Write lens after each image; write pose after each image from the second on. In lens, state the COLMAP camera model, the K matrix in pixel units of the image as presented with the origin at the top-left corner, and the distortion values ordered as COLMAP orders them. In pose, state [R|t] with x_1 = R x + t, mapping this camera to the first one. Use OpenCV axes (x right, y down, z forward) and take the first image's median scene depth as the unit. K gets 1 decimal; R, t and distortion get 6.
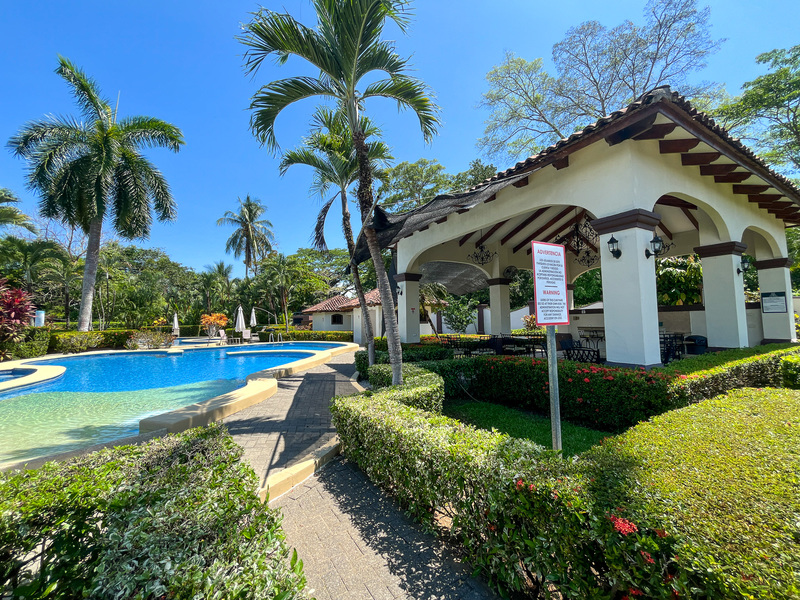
lens RADIAL K [[323.6, 0, 401.8], [0, 323.6, 300.6], [0, 0, 1]] dist [-0.005941, -0.000444]
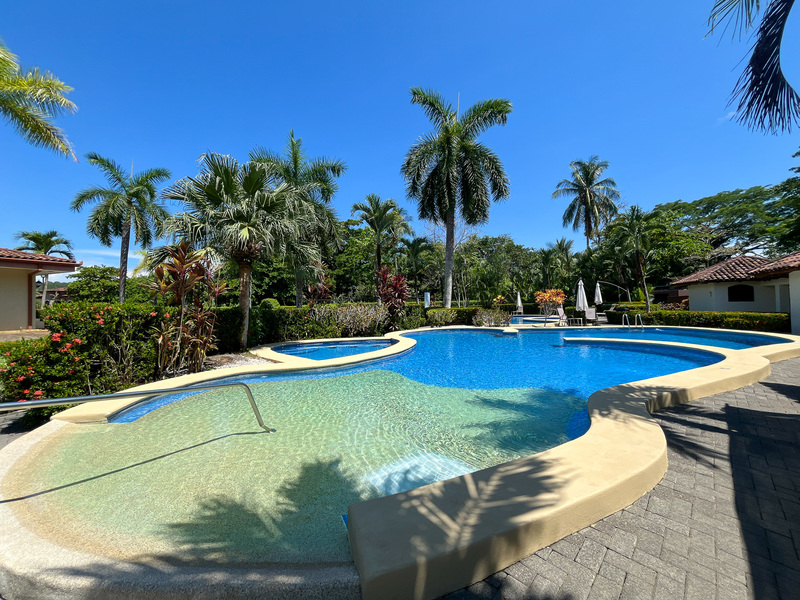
lens RADIAL K [[323.6, 0, 400.0], [0, 323.6, 297.9], [0, 0, 1]] dist [-0.005941, -0.000444]
pose [[0.555746, -0.015090, -0.831215, -0.065956], [0.064332, 0.997618, 0.024901, 0.011637], [0.828860, -0.067312, 0.555393, 0.143636]]
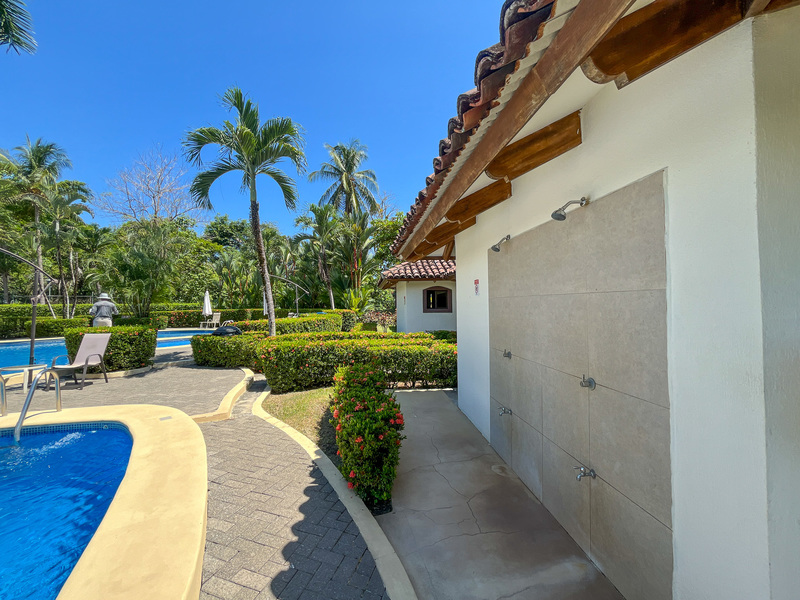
lens RADIAL K [[323.6, 0, 401.8], [0, 323.6, 300.7], [0, 0, 1]] dist [-0.005941, -0.000444]
pose [[0.915702, 0.002670, -0.401849, -0.101476], [0.022926, 0.998002, 0.058874, 0.042361], [0.401203, -0.063124, 0.913811, 0.752426]]
